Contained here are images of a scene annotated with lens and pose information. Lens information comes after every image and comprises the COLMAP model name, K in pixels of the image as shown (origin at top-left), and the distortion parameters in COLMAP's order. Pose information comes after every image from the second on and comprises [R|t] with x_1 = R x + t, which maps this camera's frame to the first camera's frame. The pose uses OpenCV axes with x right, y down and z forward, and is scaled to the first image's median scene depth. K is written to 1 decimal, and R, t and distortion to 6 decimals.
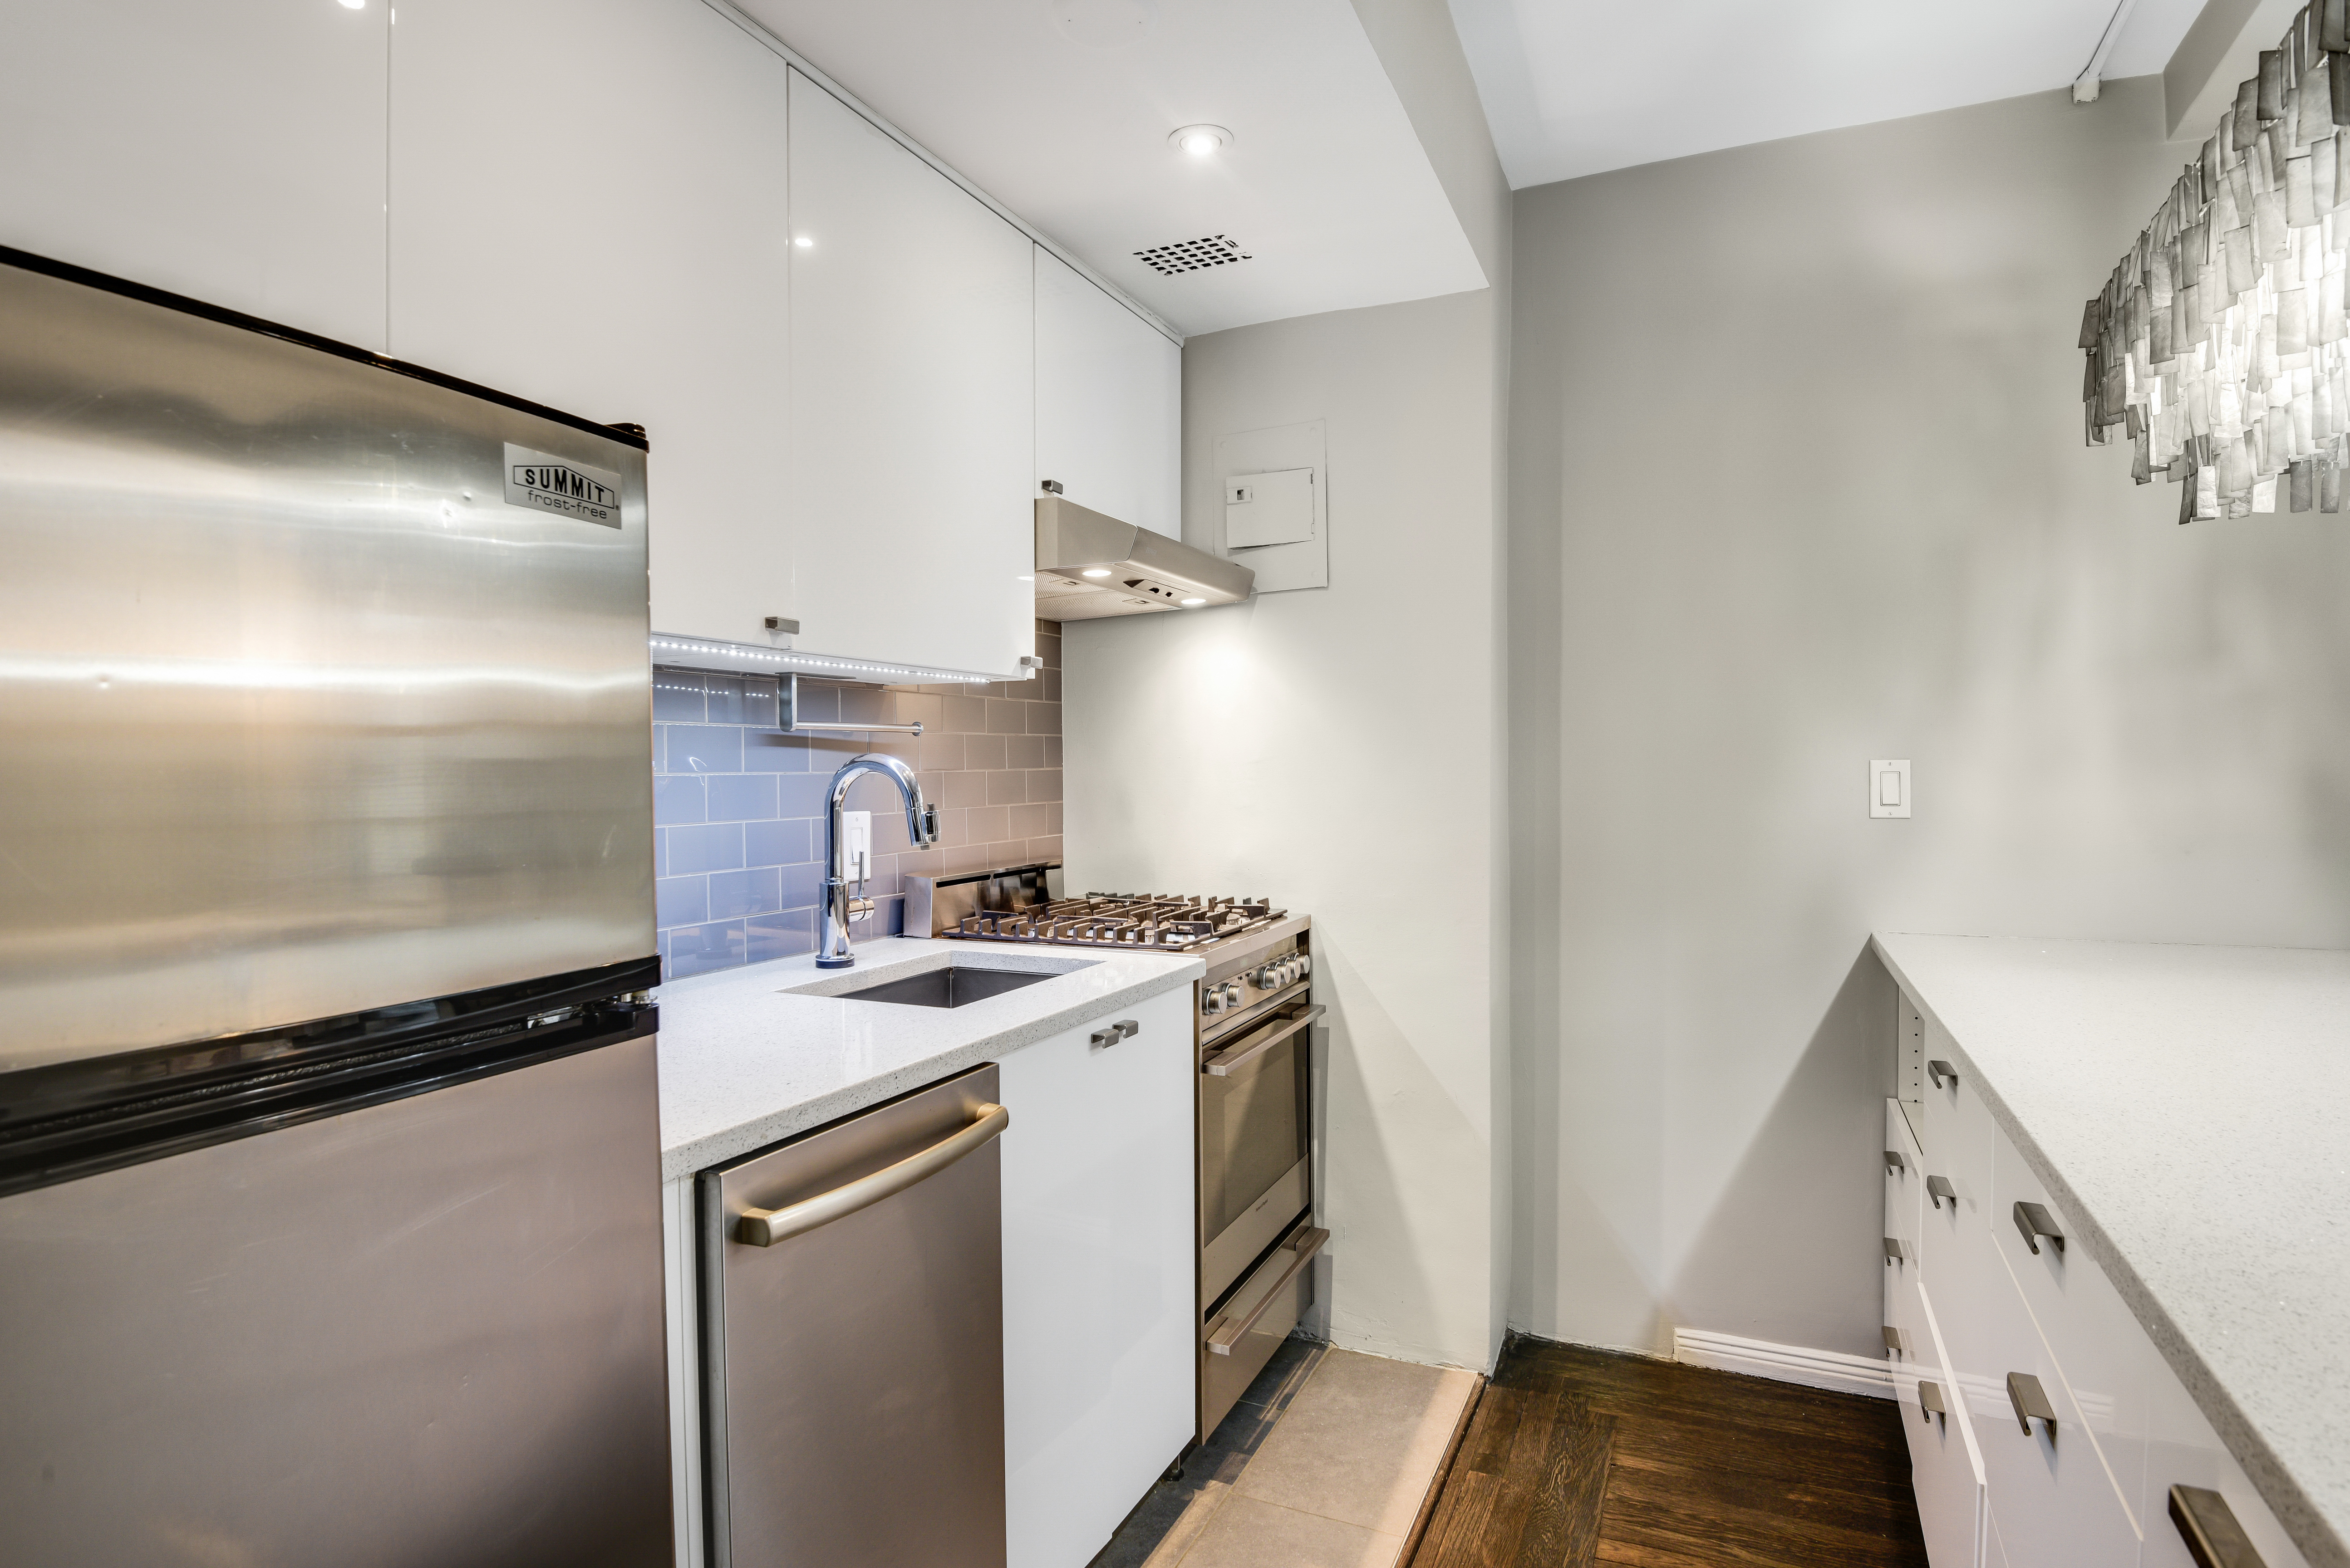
lens RADIAL K [[1239.0, 0, 1182.0], [0, 1239.0, 737.5], [0, 0, 1]] dist [-0.003437, -0.012478]
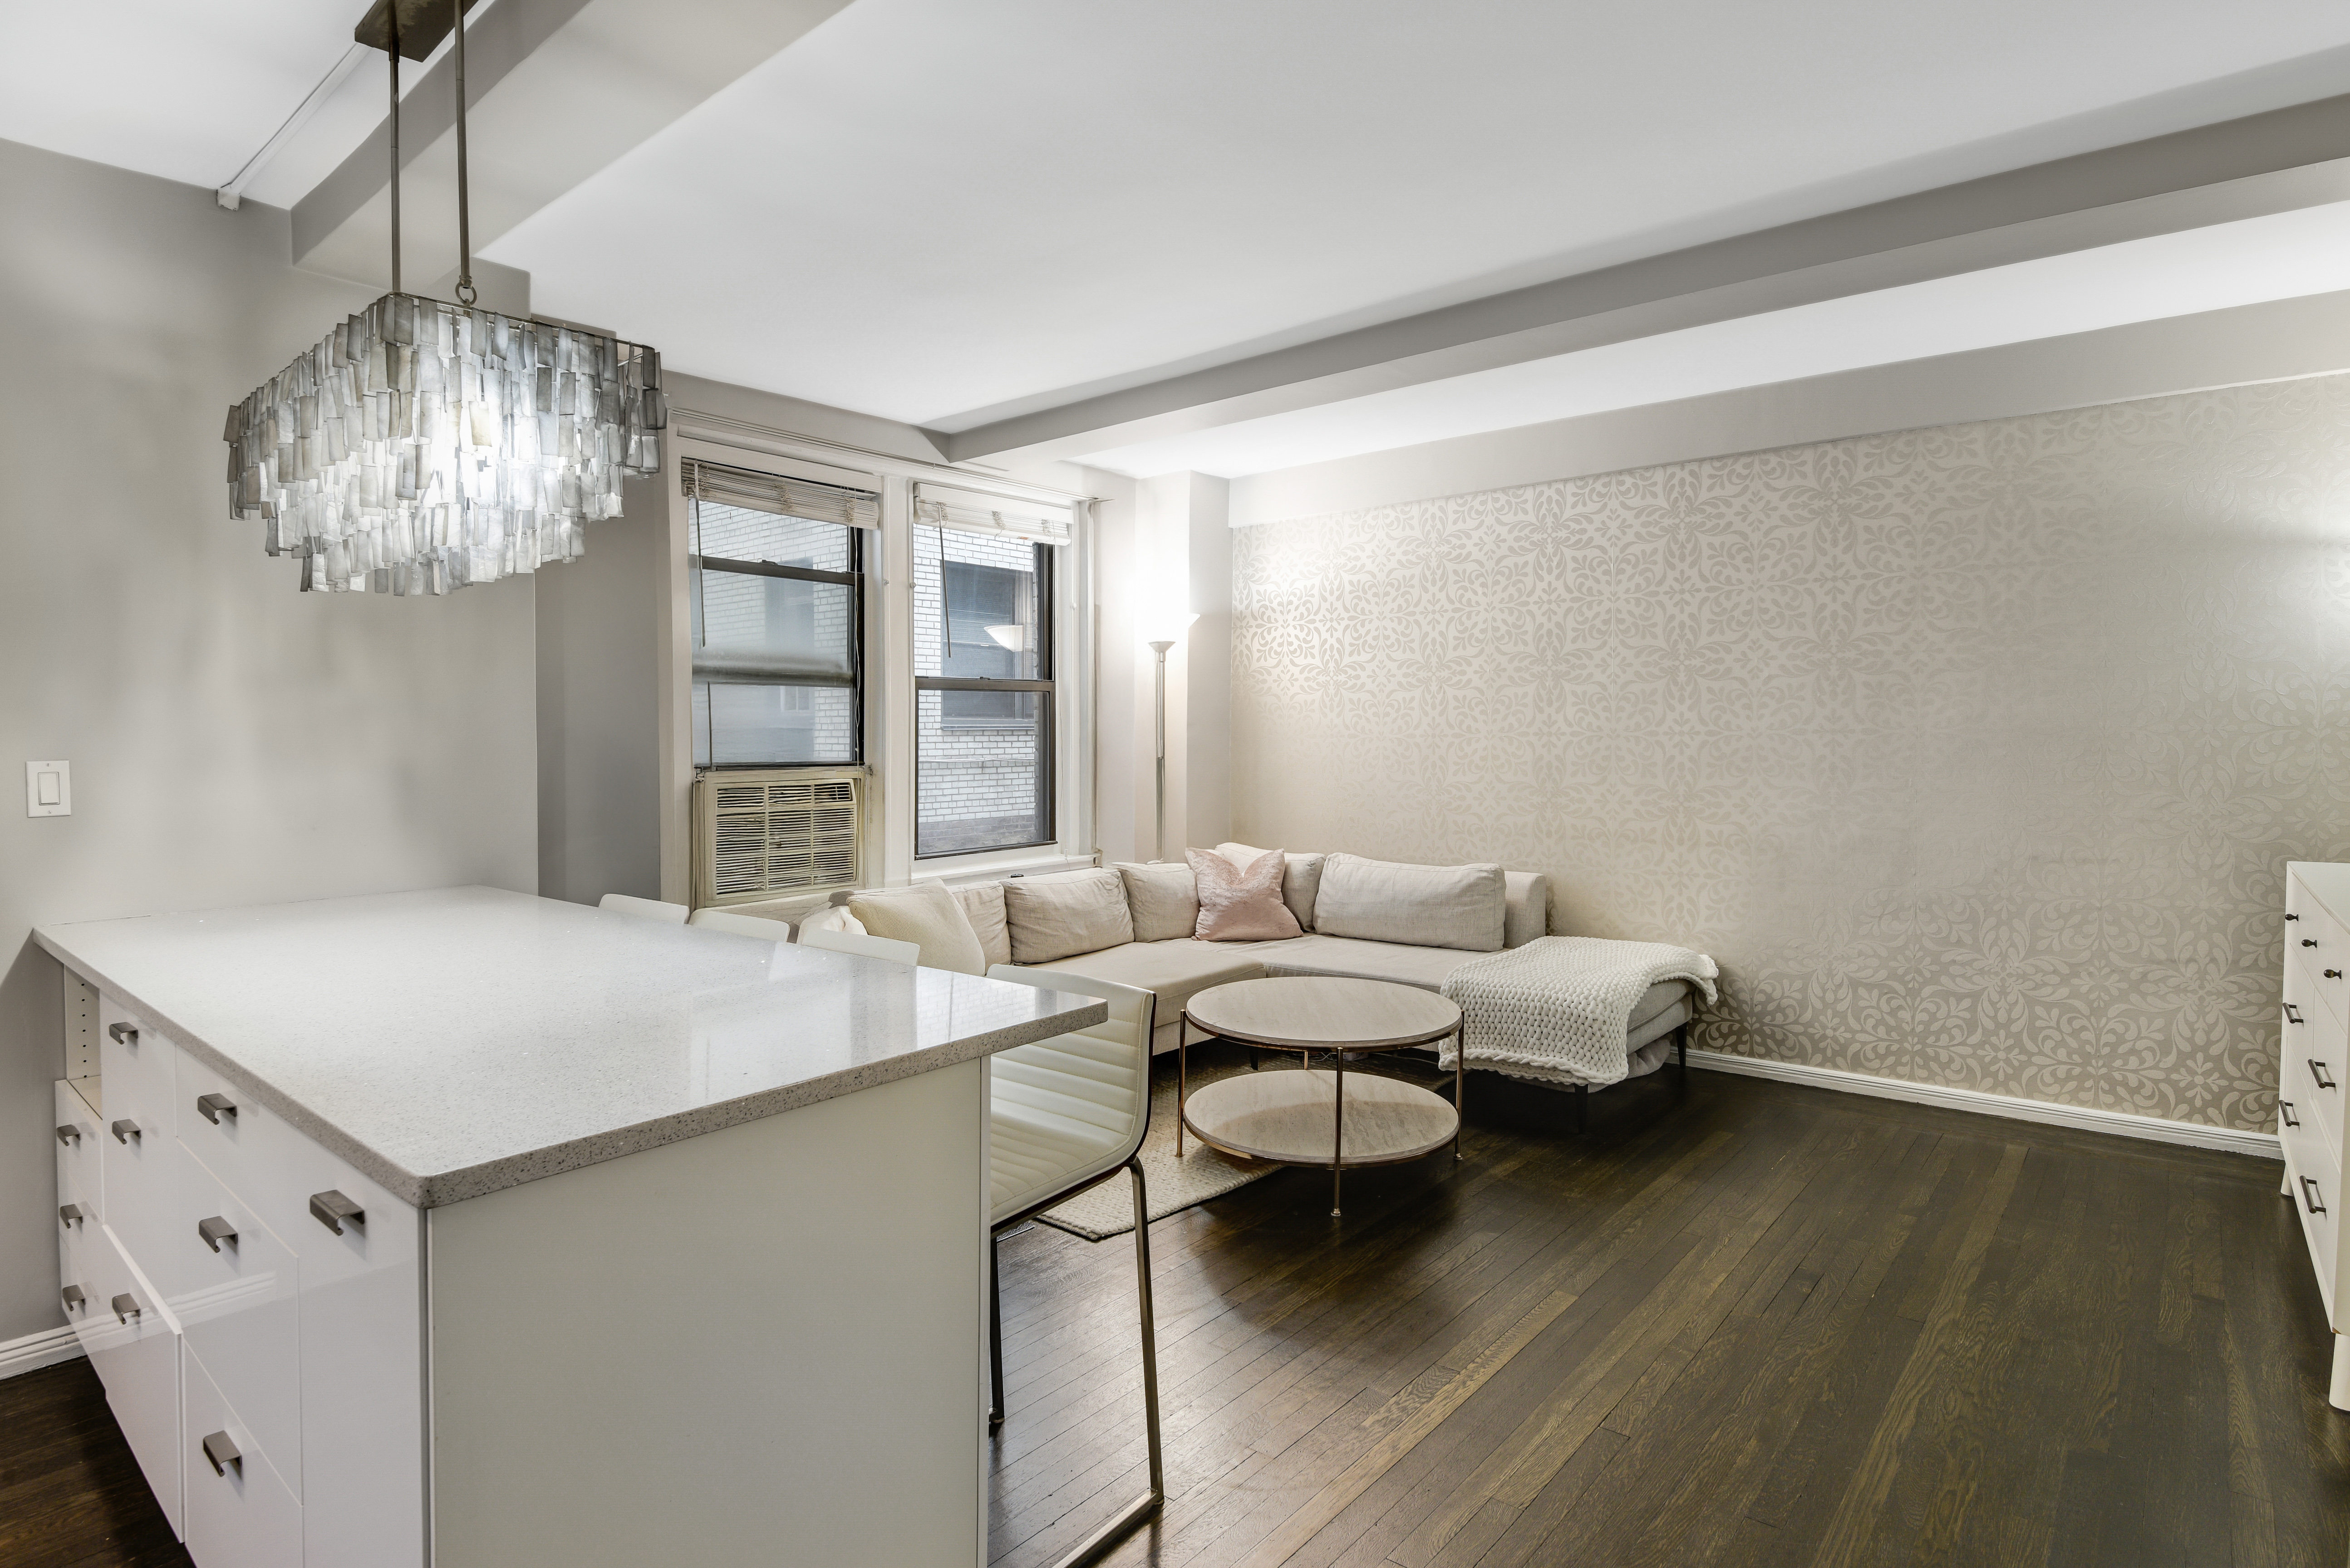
lens RADIAL K [[1239.0, 0, 1160.0], [0, 1239.0, 798.4], [0, 0, 1]] dist [-0.003437, -0.012478]
pose [[0.283214, -0.051180, 0.957690, -0.243490], [-0.017149, 0.998145, 0.058413, -0.041775], [-0.958903, -0.032967, 0.281811, -0.311648]]
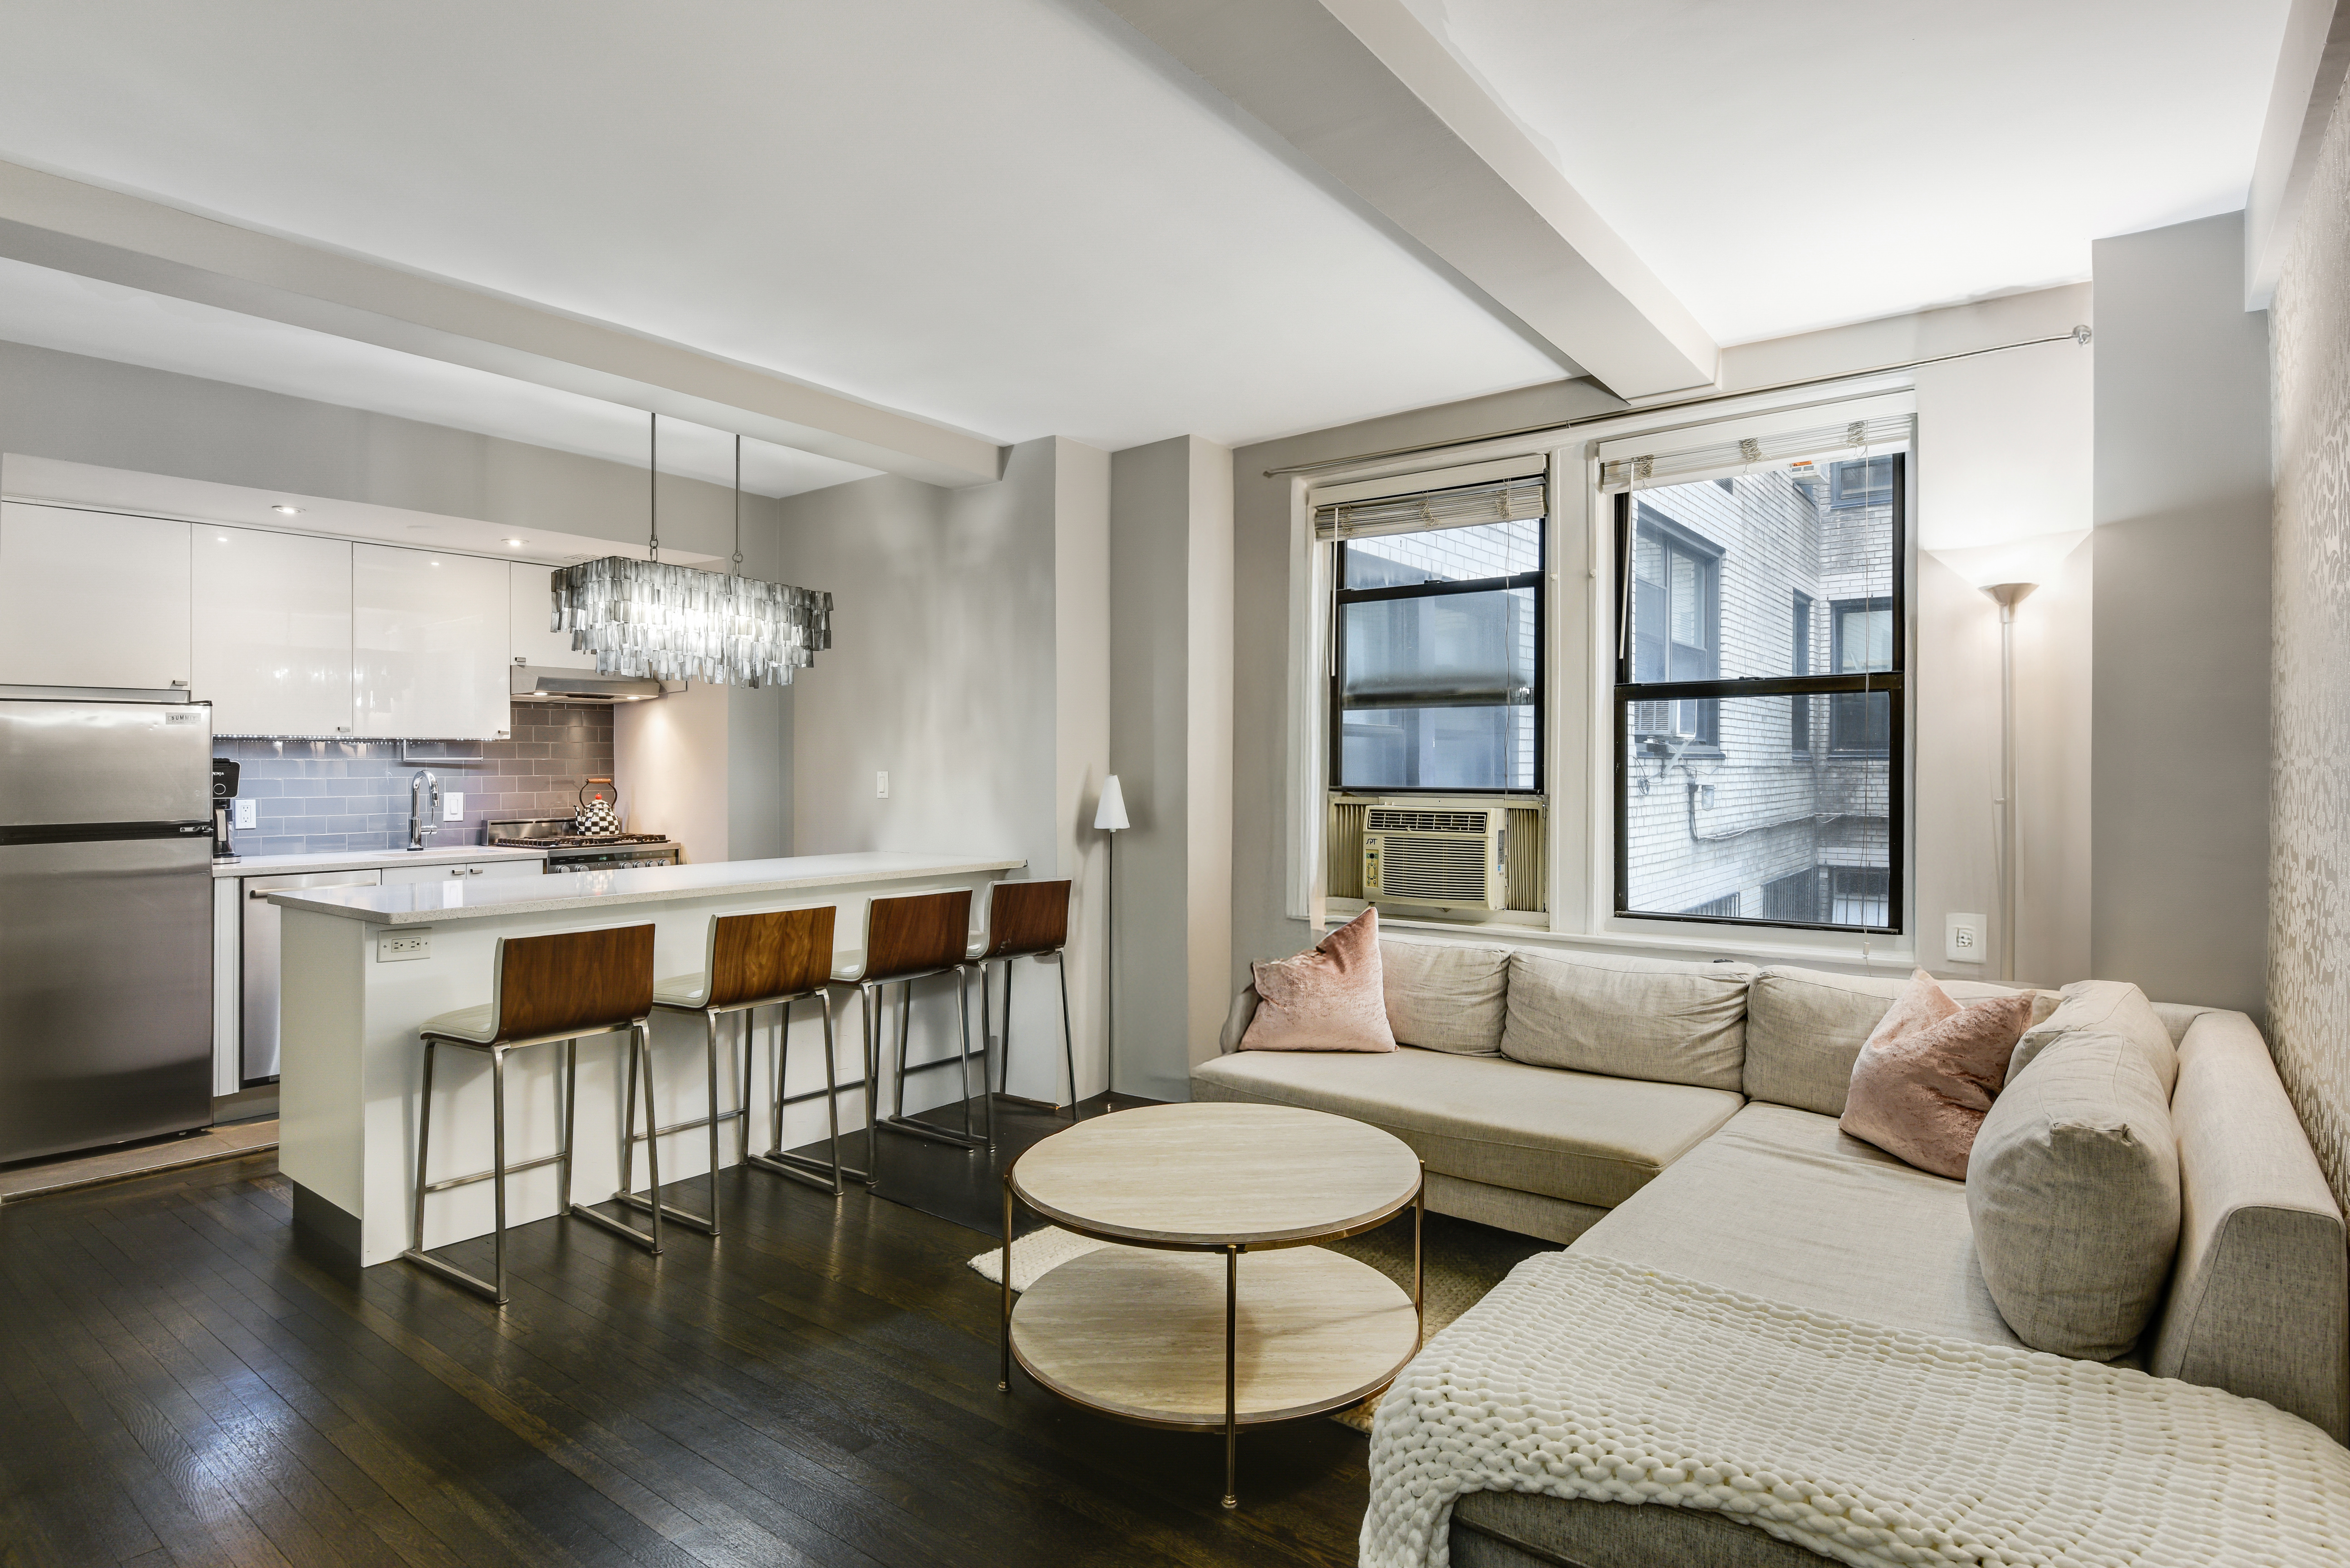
lens RADIAL K [[1239.0, 0, 1154.8], [0, 1239.0, 775.3], [0, 0, 1]] dist [-0.003437, -0.012478]
pose [[0.968084, -0.000275, -0.250627, 2.388874], [0.008167, 0.999503, 0.030451, -0.057882], [0.250494, -0.031526, 0.967605, -1.493248]]
